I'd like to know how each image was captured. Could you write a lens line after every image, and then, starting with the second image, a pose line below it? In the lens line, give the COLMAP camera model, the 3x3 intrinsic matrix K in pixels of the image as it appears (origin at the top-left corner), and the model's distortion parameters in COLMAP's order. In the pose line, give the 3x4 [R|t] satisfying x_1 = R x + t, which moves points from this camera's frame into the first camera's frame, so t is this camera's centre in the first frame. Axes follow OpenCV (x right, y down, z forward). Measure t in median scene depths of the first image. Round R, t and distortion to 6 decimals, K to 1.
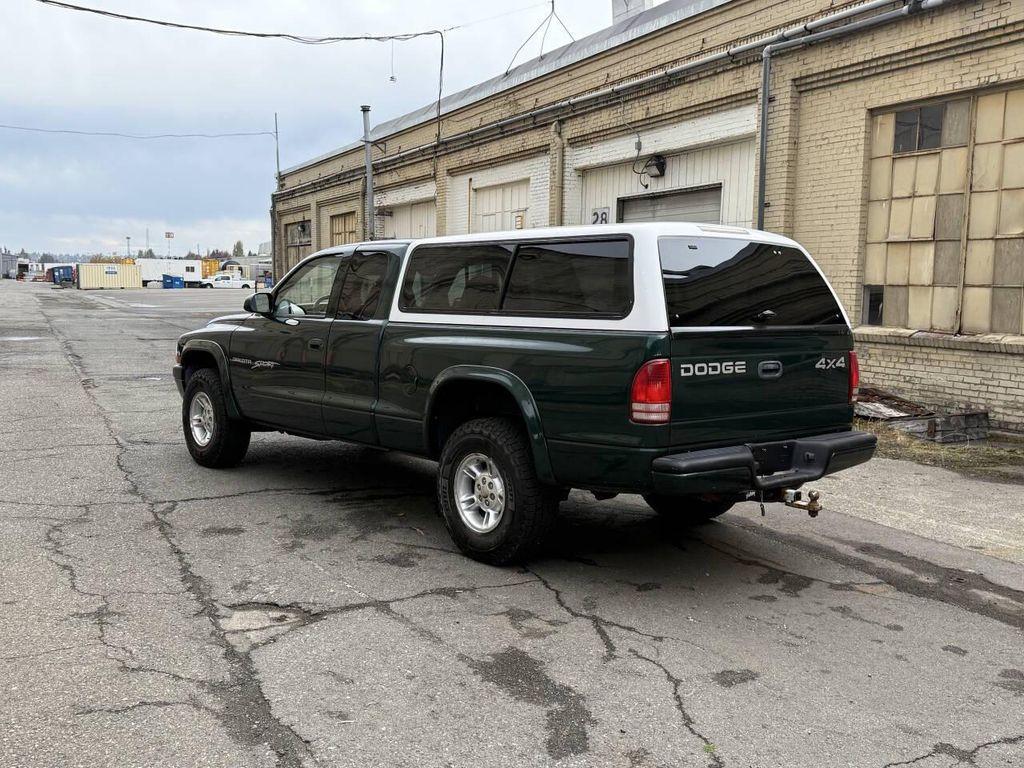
lens RADIAL K [[992.7, 0, 512.0], [0, 992.7, 384.0], [0, 0, 1]] dist [0.178678, -0.373417]
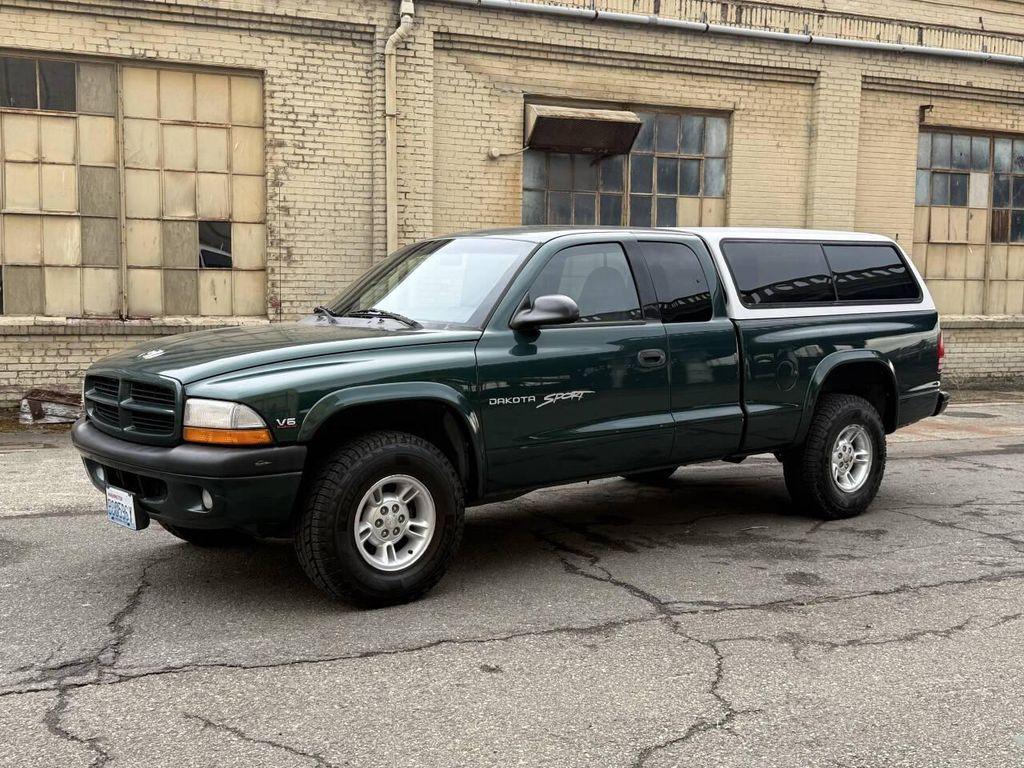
lens RADIAL K [[1144.9, 0, 512.7], [0, 1144.9, 387.2], [0, 0, 1]] dist [0.213980, -0.505997]
pose [[0.029973, -0.108169, 0.993681, -0.610907], [0.087926, 0.990559, 0.105177, -0.066524], [-0.995676, 0.084218, 0.039201, 0.588036]]
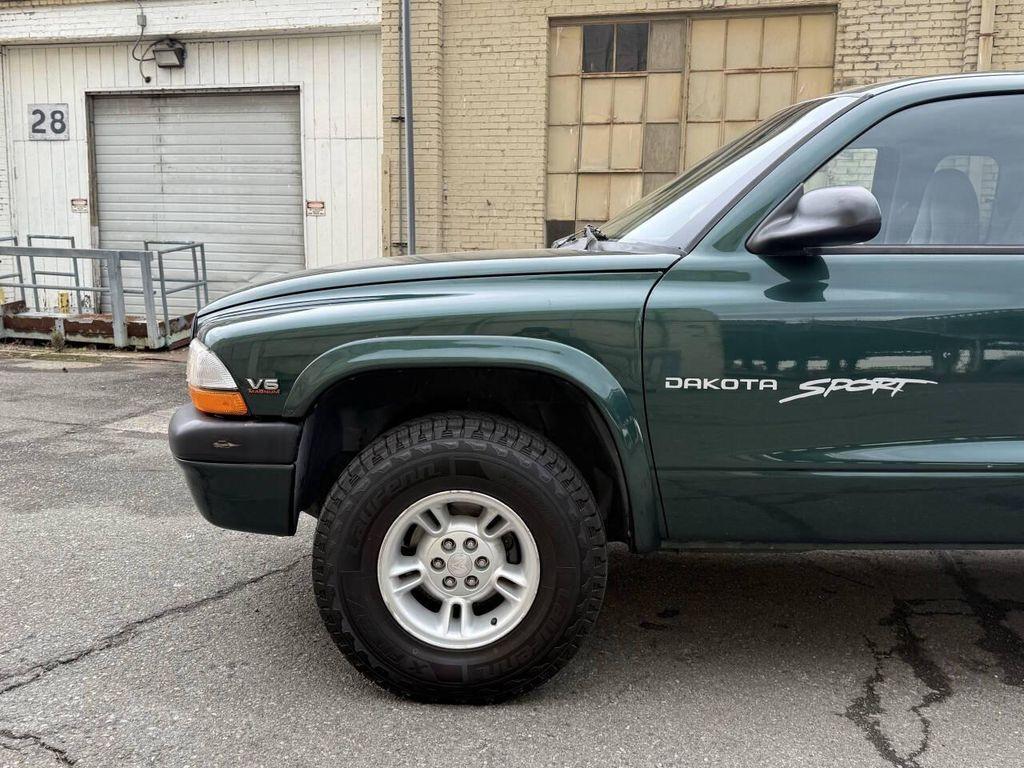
lens RADIAL K [[926.0, 0, 514.5], [0, 926.0, 384.8], [0, 0, 1]] dist [0.145067, -0.277472]
pose [[0.652837, -0.117027, 0.748404, -0.339298], [0.068366, 0.993065, 0.095648, -0.035636], [-0.754407, -0.011277, 0.656310, 0.509668]]
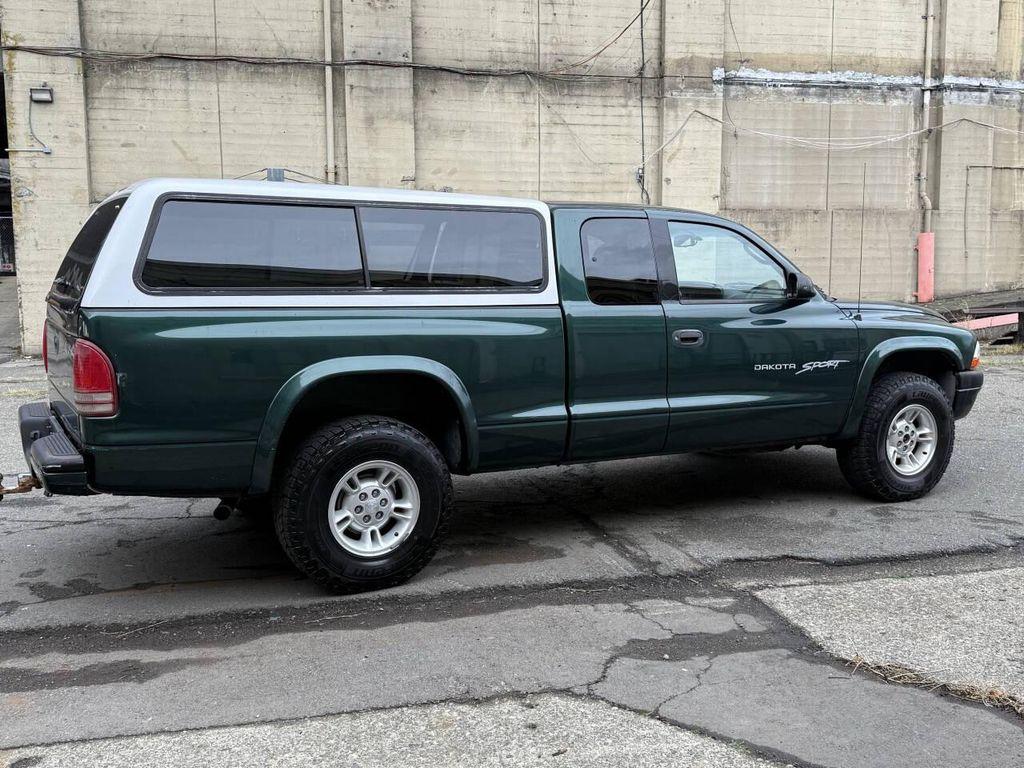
lens RADIAL K [[993.4, 0, 514.7], [0, 993.4, 380.9], [0, 0, 1]] dist [0.180893, -0.387322]
pose [[-0.220026, 0.092867, -0.971064, 0.439636], [-0.093892, 0.988820, 0.115840, -0.052273], [0.970965, 0.116663, -0.208846, 0.663046]]
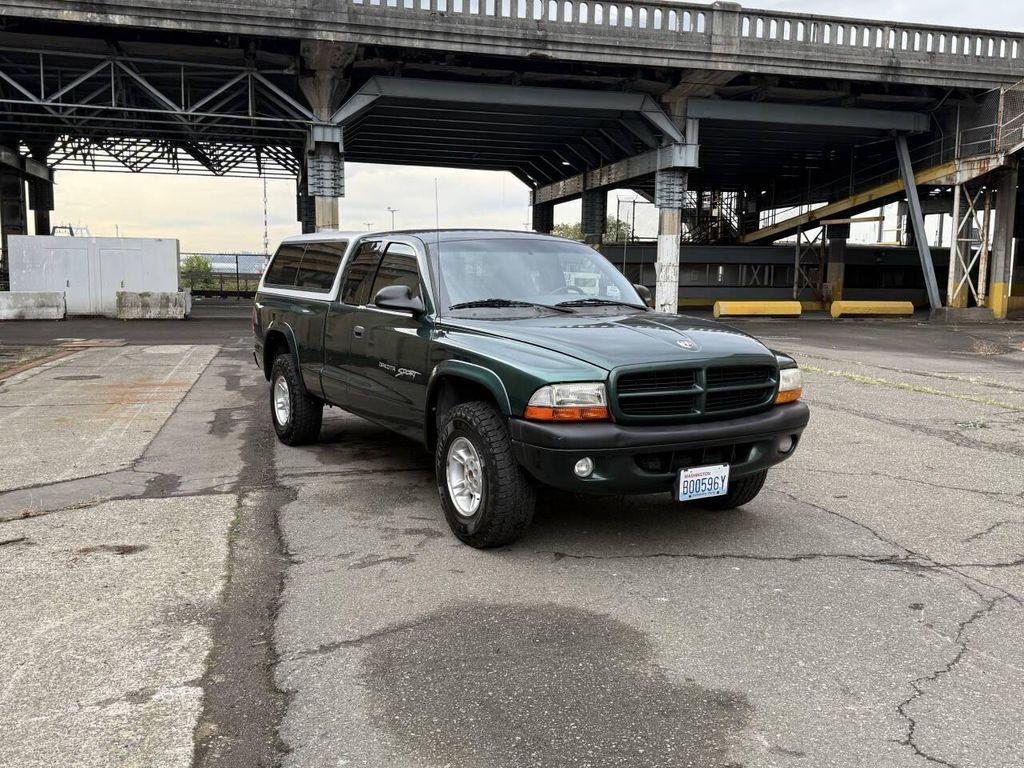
lens RADIAL K [[923.3, 0, 516.5], [0, 923.3, 383.6], [0, 0, 1]] dist [0.142456, -0.261424]
pose [[-0.978975, -0.051380, 0.197404, -0.187722], [-0.008248, 0.976936, 0.213375, -0.111549], [-0.203814, 0.207261, -0.956819, 1.131387]]
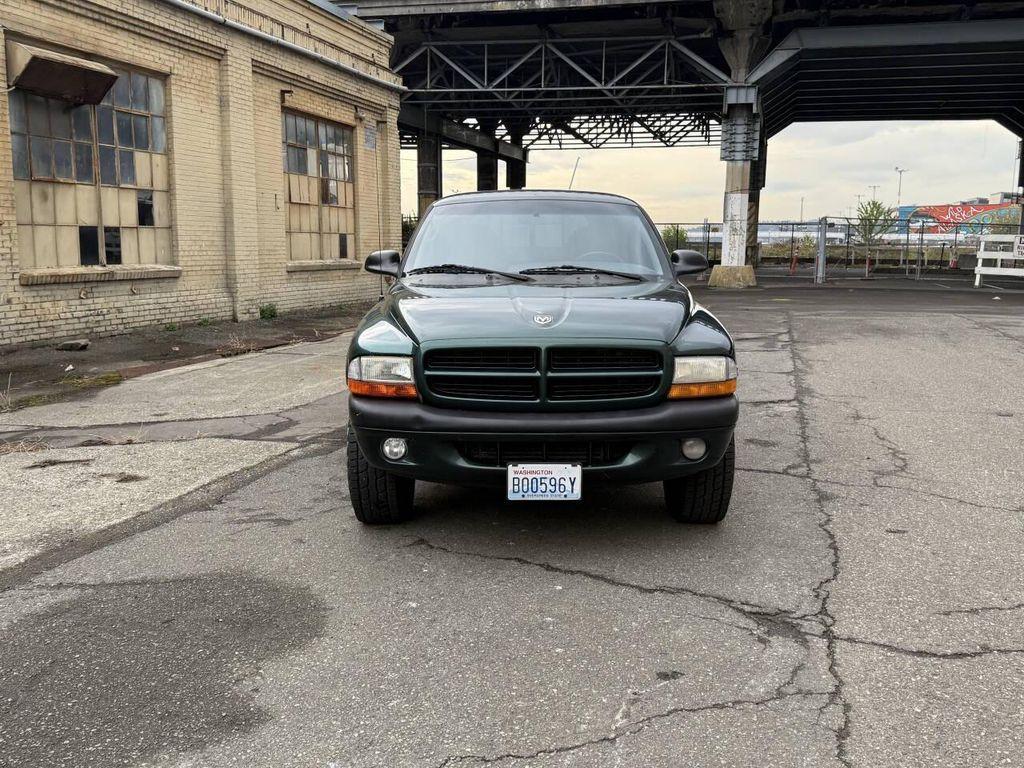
lens RADIAL K [[923.3, 0, 516.5], [0, 923.3, 383.6], [0, 0, 1]] dist [0.142456, -0.261424]
pose [[-0.749443, -0.125654, 0.650035, -0.391451], [0.042454, 0.970684, 0.236582, -0.101552], [-0.660706, 0.204901, -0.722138, 0.990232]]
